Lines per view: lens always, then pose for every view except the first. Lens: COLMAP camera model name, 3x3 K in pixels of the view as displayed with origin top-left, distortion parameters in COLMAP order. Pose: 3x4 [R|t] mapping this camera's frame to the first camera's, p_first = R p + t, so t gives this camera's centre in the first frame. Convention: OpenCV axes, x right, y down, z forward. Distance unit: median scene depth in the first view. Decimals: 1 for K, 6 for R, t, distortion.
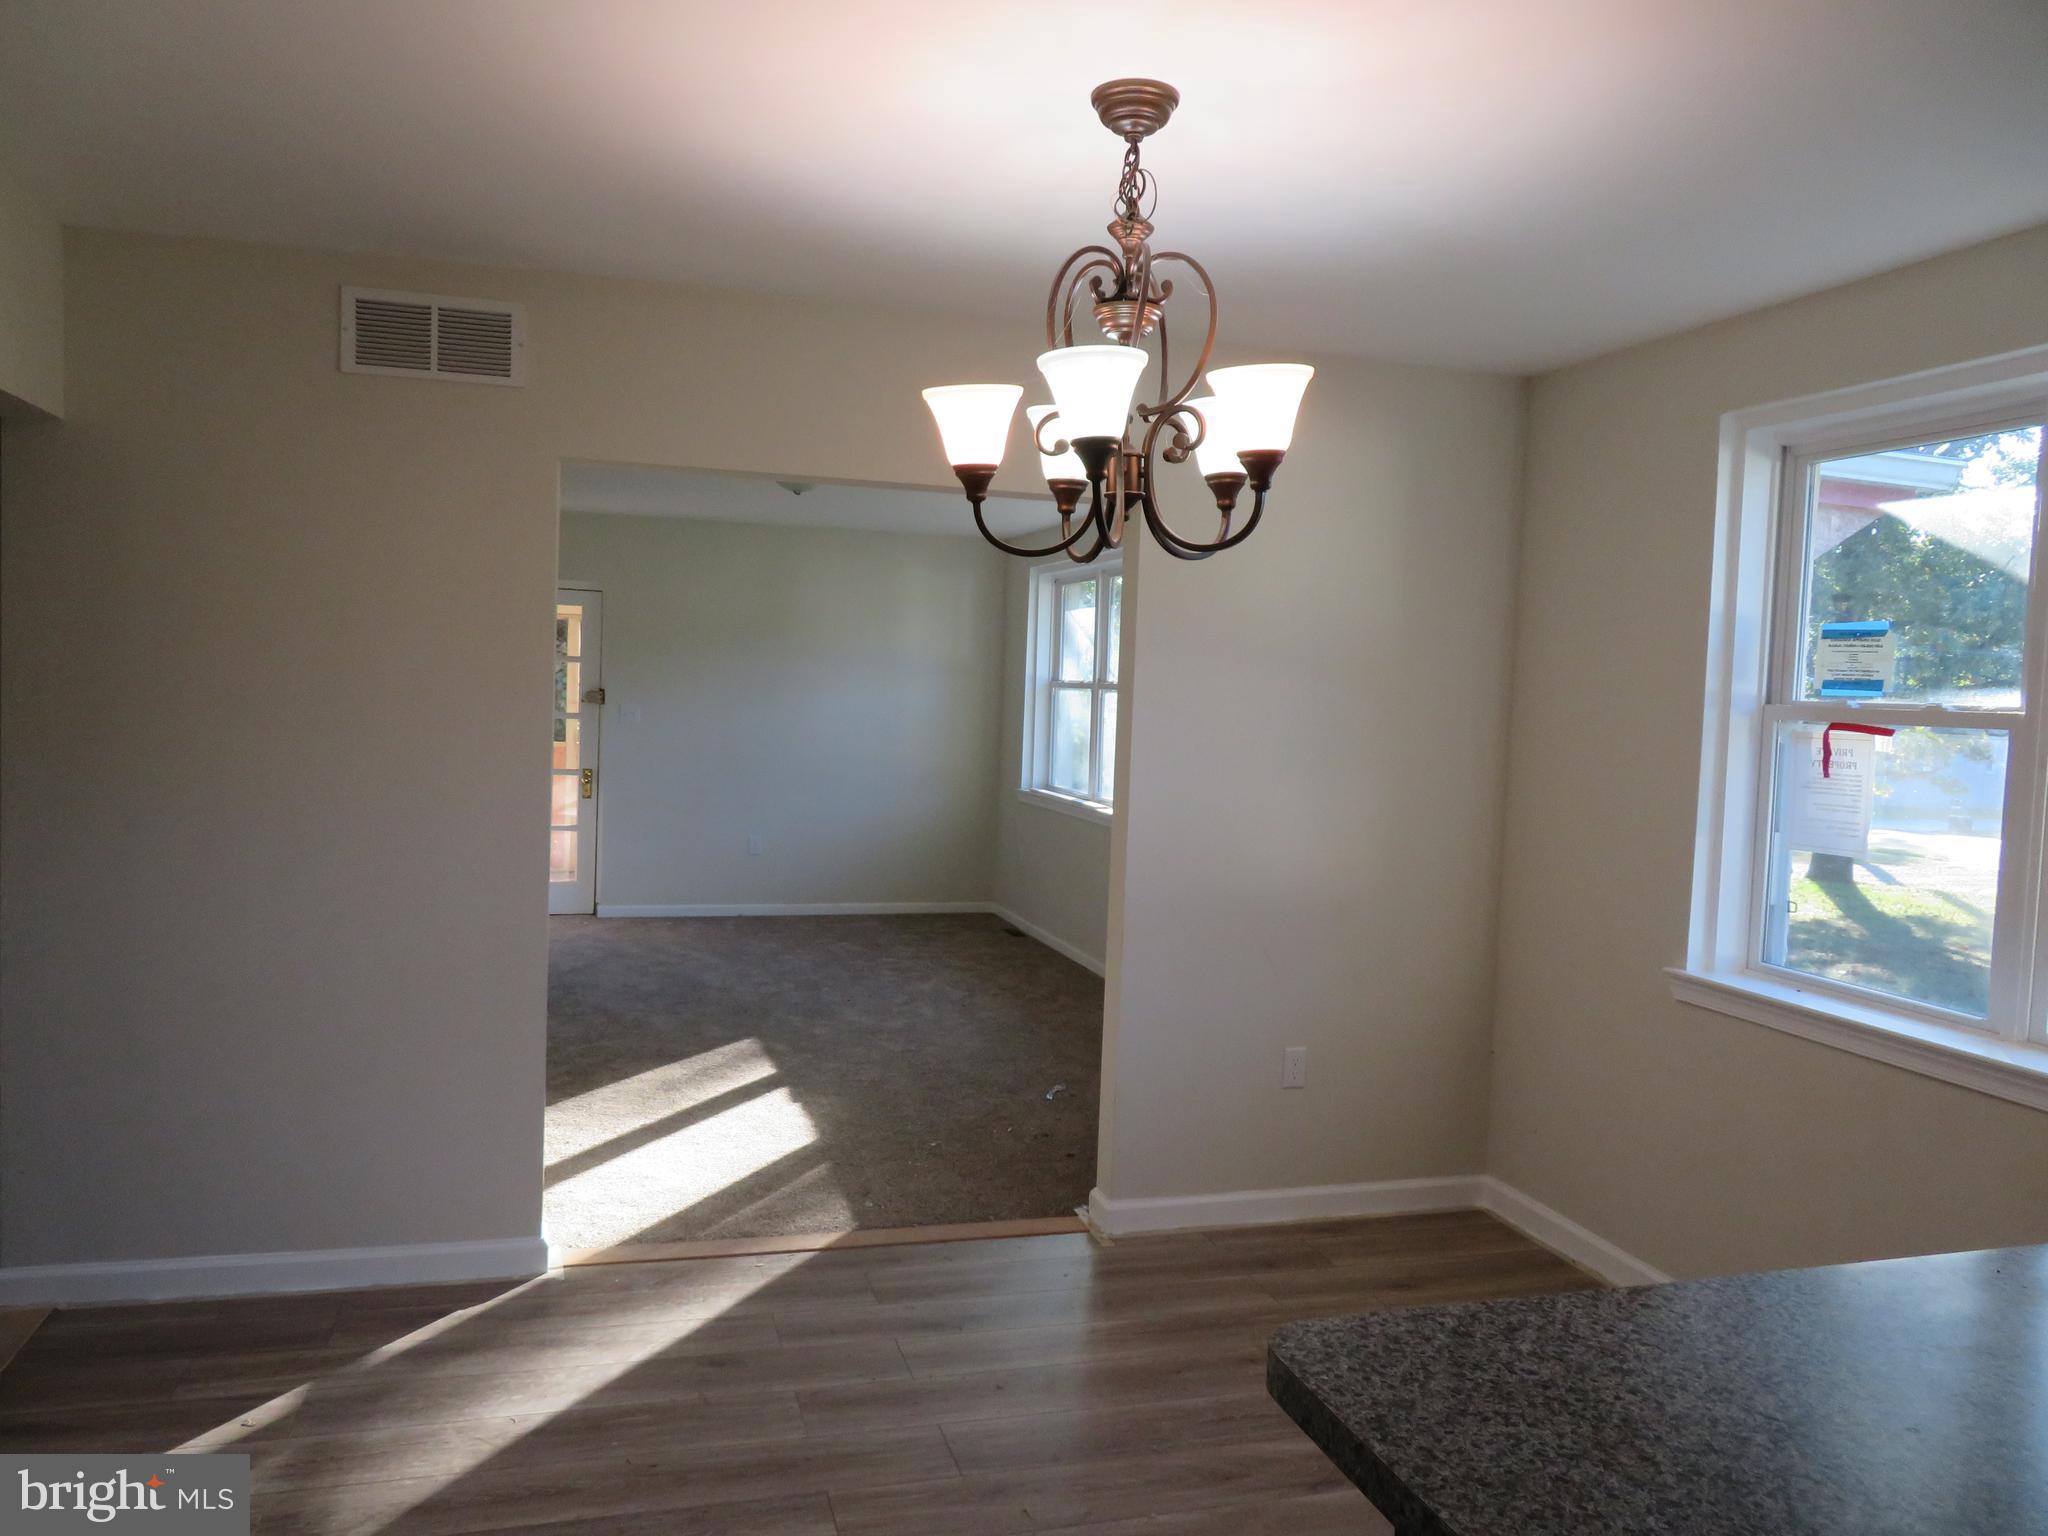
lens RADIAL K [[1463.5, 0, 1019.4], [0, 1463.5, 798.1], [0, 0, 1]] dist [-0.013613, 0.009368]
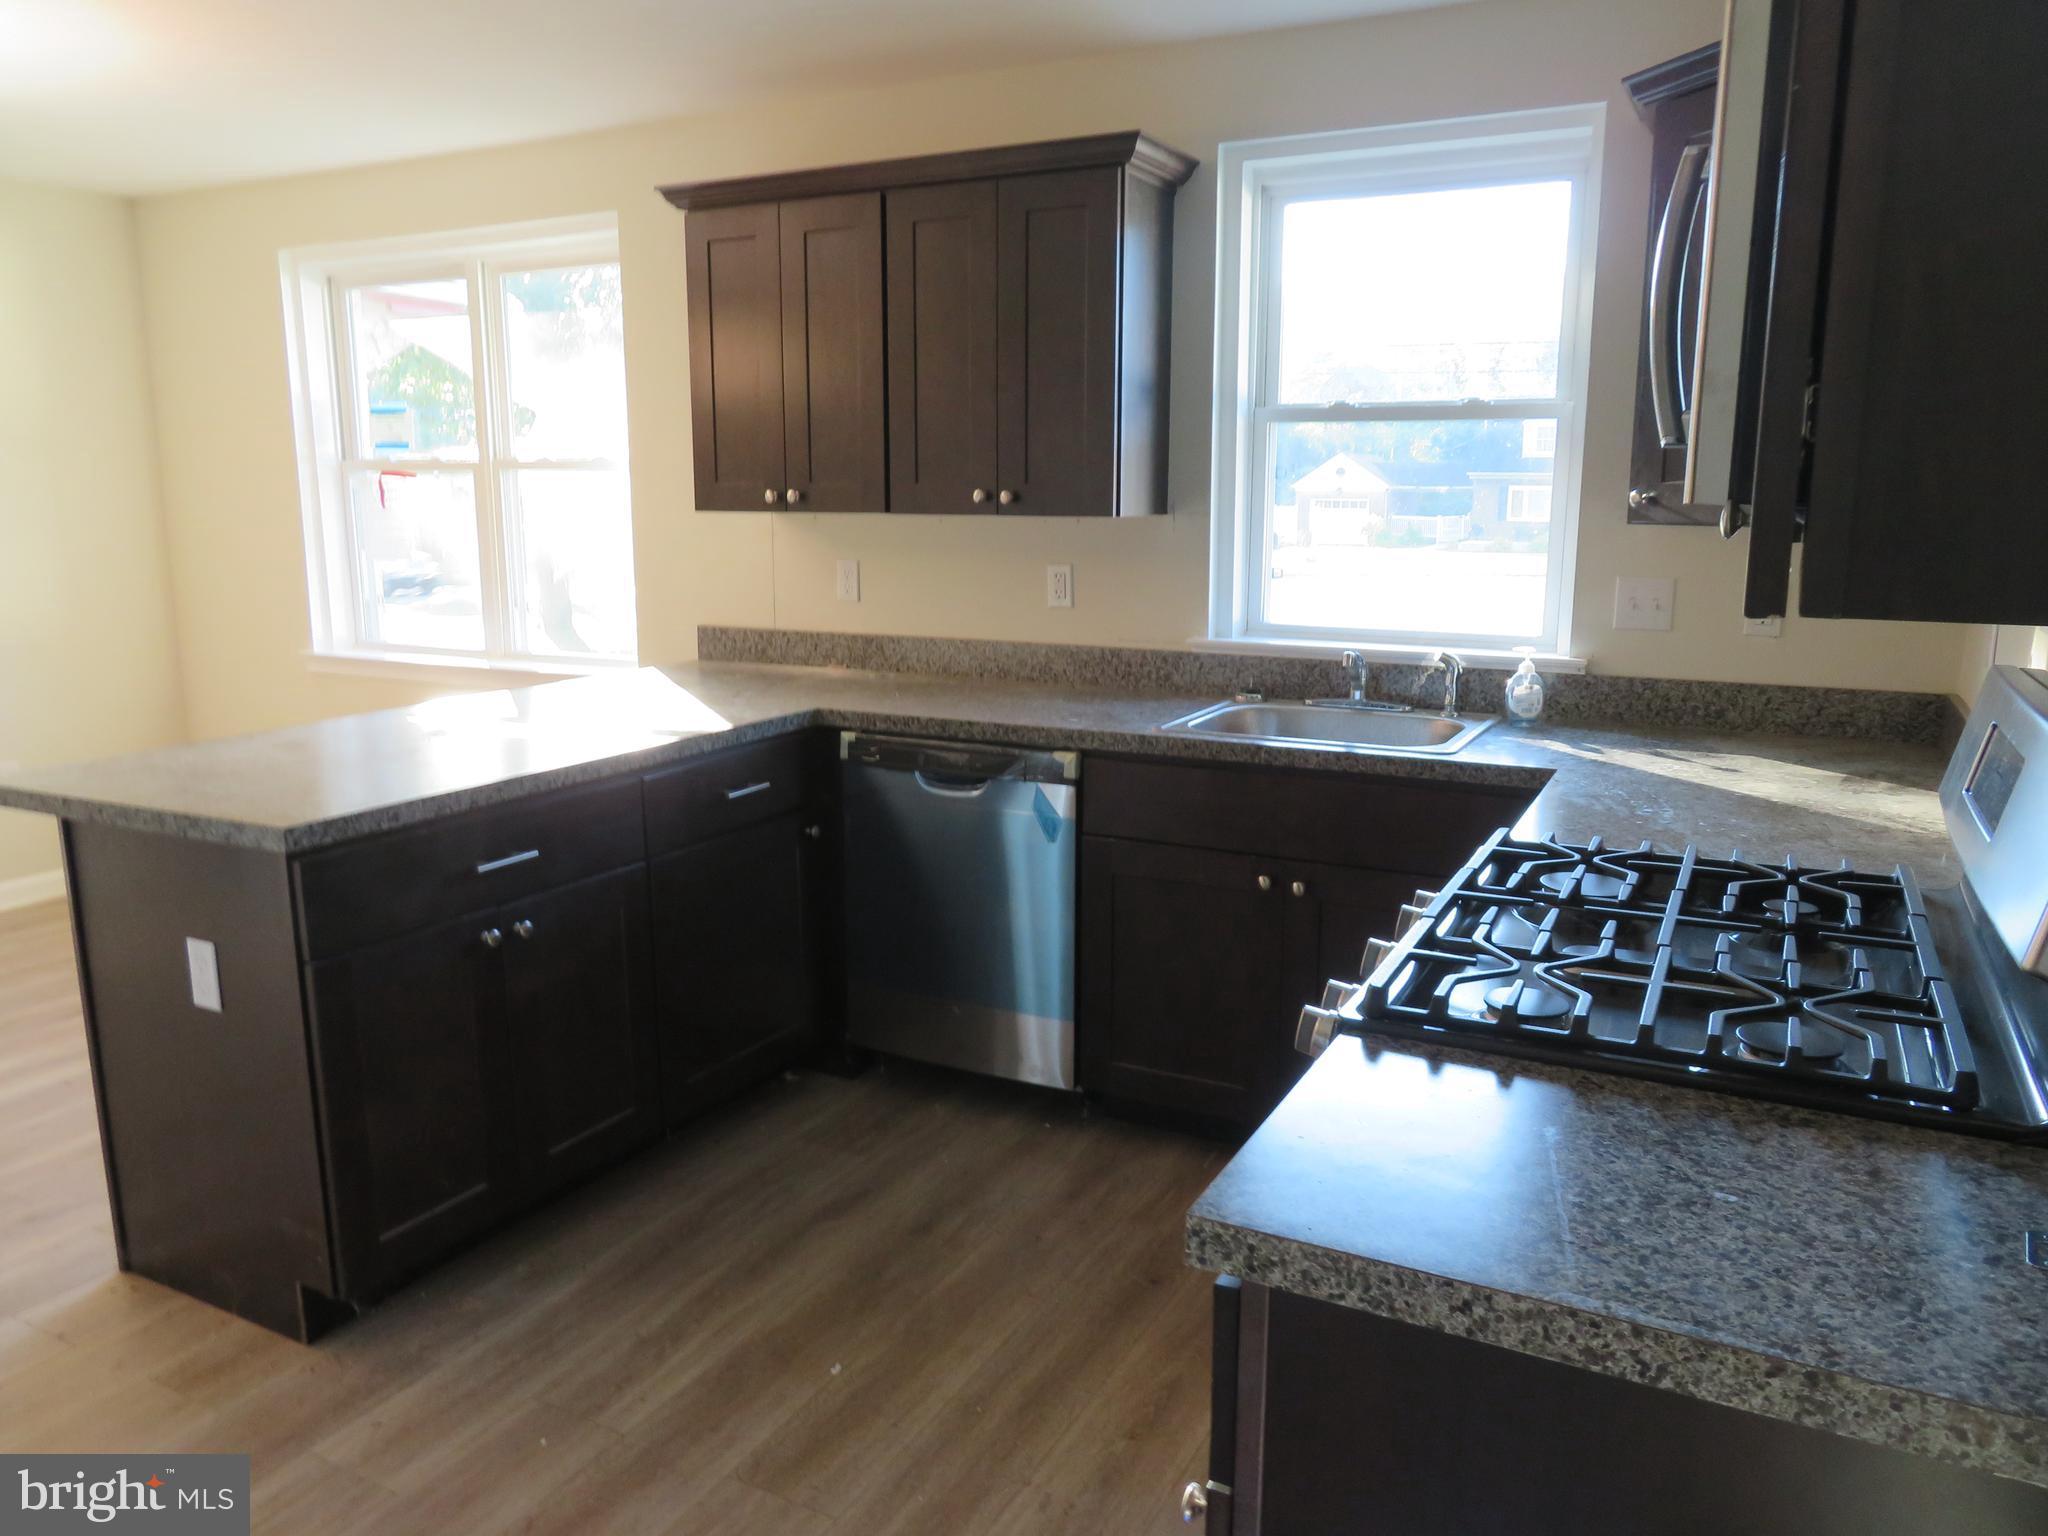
lens RADIAL K [[1463.5, 0, 1019.1], [0, 1463.5, 766.2], [0, 0, 1]] dist [-0.013613, 0.009368]
pose [[0.697682, -0.171687, 0.695531, -0.088696], [0.080608, 0.983507, 0.161914, 0.058510], [-0.711858, -0.056899, 0.700014, -0.557571]]
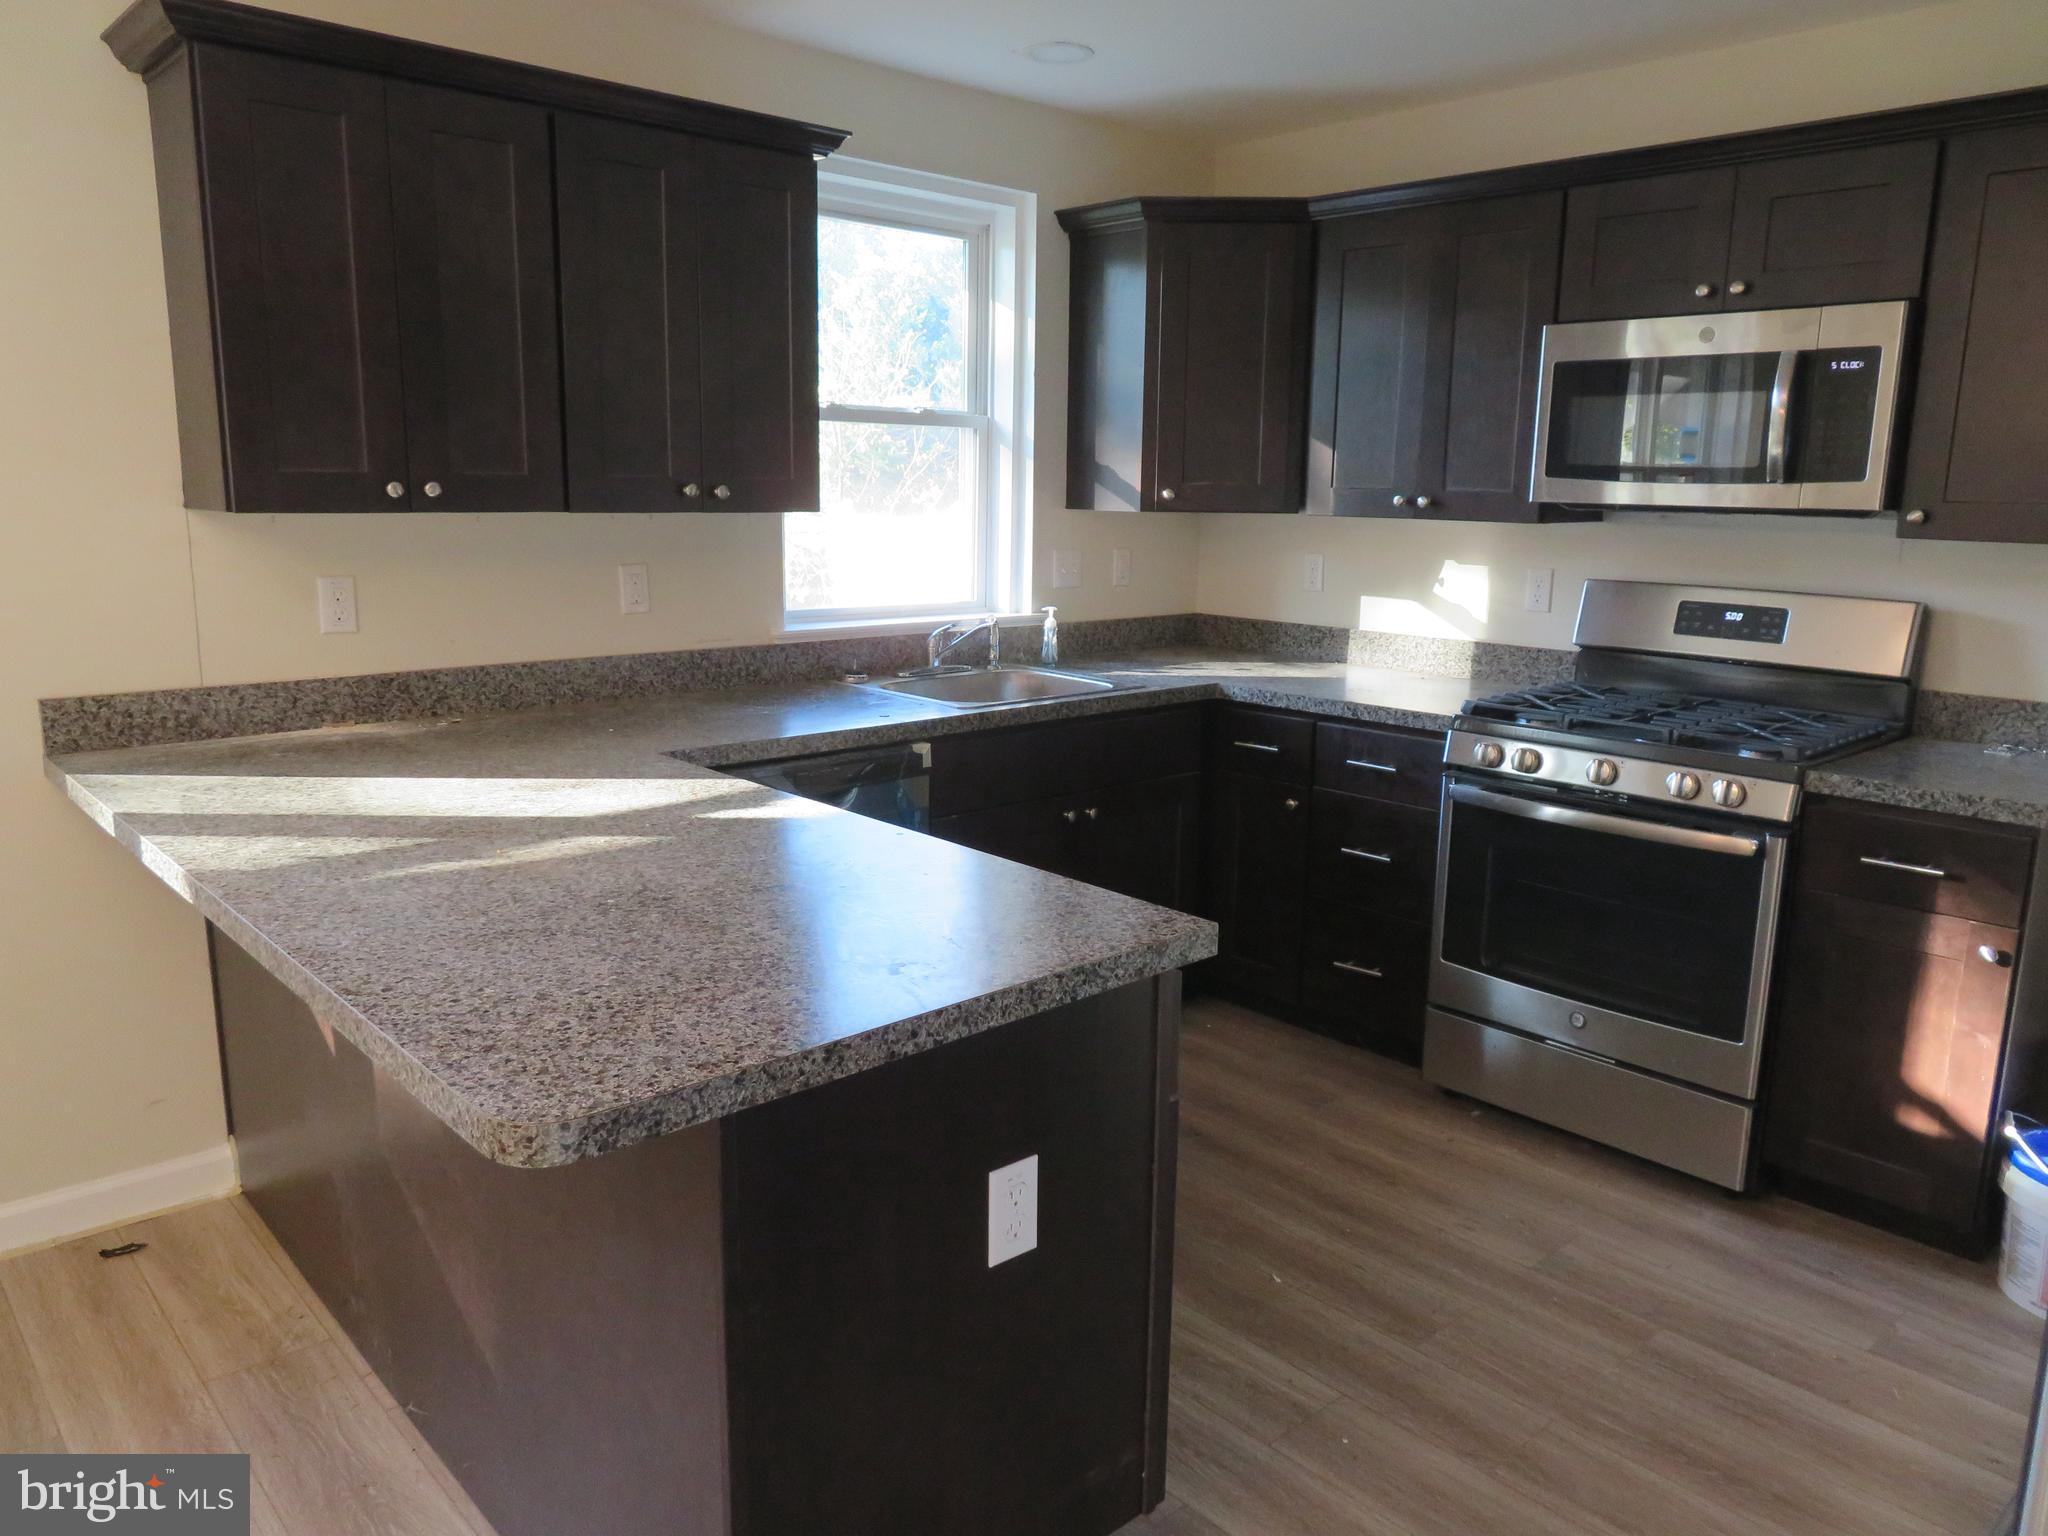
lens RADIAL K [[1463.5, 0, 1019.2], [0, 1463.5, 772.0], [0, 0, 1]] dist [-0.013613, 0.009368]
pose [[-0.435188, -0.223720, 0.872102, -0.286178], [0.033507, 0.963940, 0.264000, -0.030256], [-0.899716, 0.144111, -0.411999, 0.433129]]
